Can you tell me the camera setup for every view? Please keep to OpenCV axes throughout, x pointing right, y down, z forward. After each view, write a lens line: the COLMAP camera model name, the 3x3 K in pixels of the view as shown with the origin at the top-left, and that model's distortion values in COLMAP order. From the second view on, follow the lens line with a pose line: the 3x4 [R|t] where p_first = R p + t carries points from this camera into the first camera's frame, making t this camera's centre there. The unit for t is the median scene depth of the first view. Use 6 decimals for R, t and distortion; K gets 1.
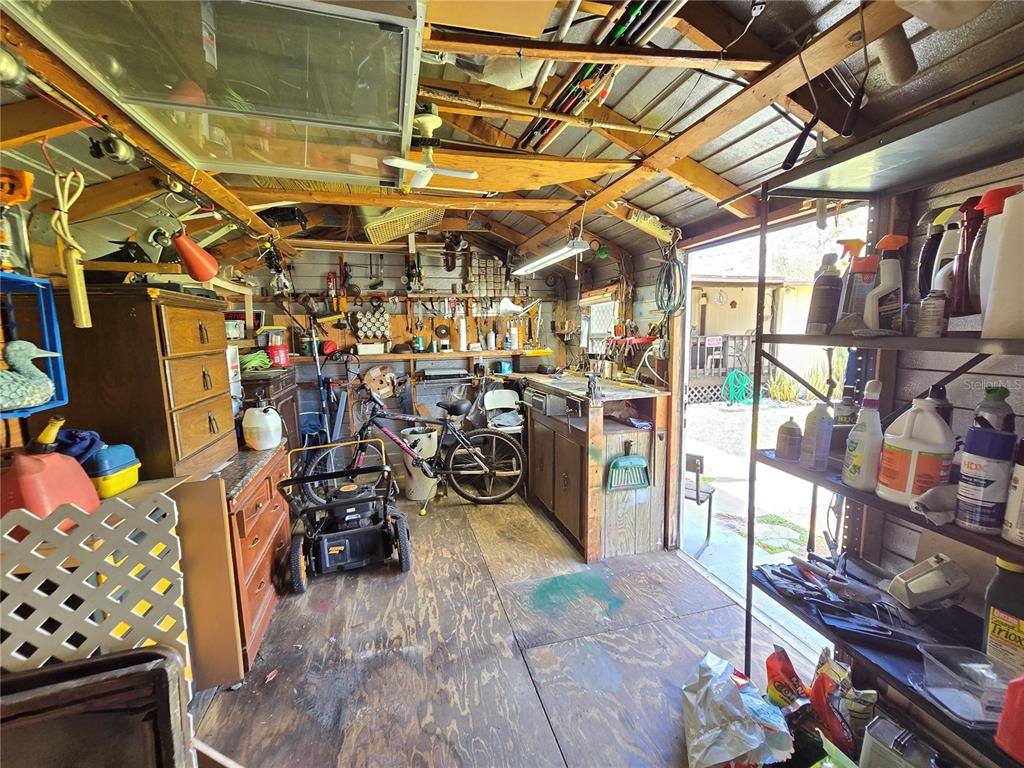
lens RADIAL K [[419.3, 0, 506.0], [0, 419.3, 382.9], [0, 0, 1]] dist [-0.007875, 0.003305]
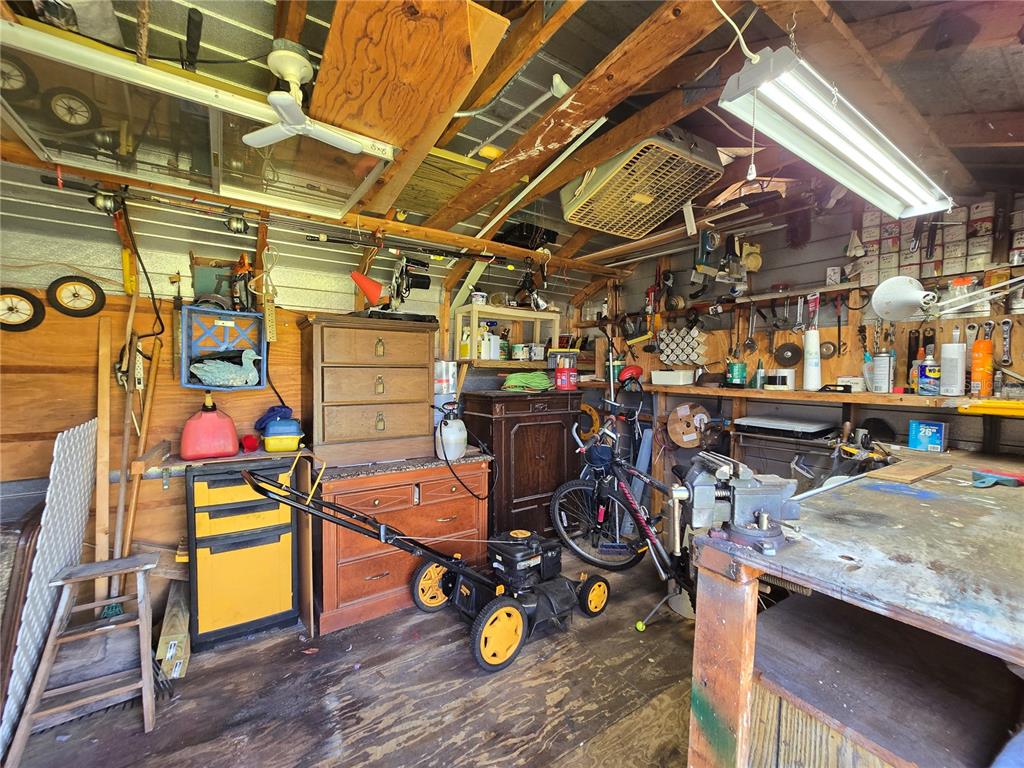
lens RADIAL K [[419.3, 0, 511.1], [0, 419.3, 388.0], [0, 0, 1]] dist [-0.007875, 0.003305]
pose [[0.333313, 0.062301, -0.940755, 0.286906], [-0.136940, 0.990432, 0.017072, -0.036899], [0.932818, 0.123137, 0.338656, 0.484946]]
